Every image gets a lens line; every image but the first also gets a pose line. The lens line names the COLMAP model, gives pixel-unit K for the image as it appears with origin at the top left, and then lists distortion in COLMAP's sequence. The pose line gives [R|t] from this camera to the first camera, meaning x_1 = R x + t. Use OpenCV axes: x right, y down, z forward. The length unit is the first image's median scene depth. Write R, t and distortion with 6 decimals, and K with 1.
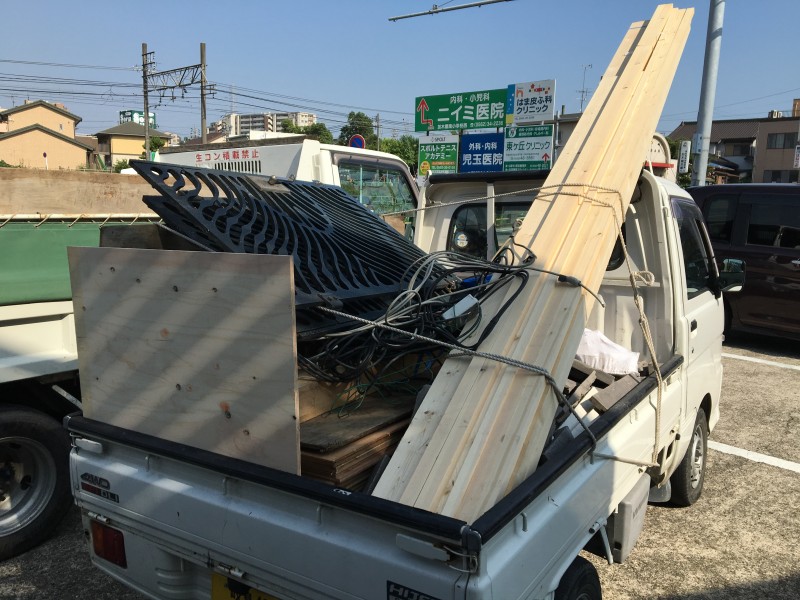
lens RADIAL K [[663.3, 0, 391.9], [0, 663.3, 301.2], [0, 0, 1]] dist [0.076236, -0.105150]
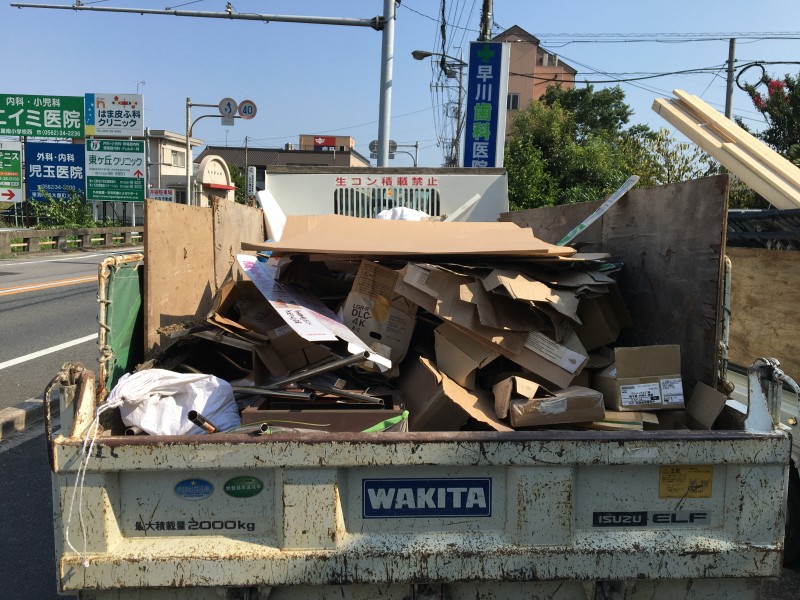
lens RADIAL K [[663.3, 0, 391.9], [0, 663.3, 301.2], [0, 0, 1]] dist [0.076236, -0.105150]
pose [[0.768834, -0.069459, 0.635664, -0.103112], [0.086356, 0.996255, 0.004414, -0.006750], [-0.633590, 0.051500, 0.771953, 0.035368]]
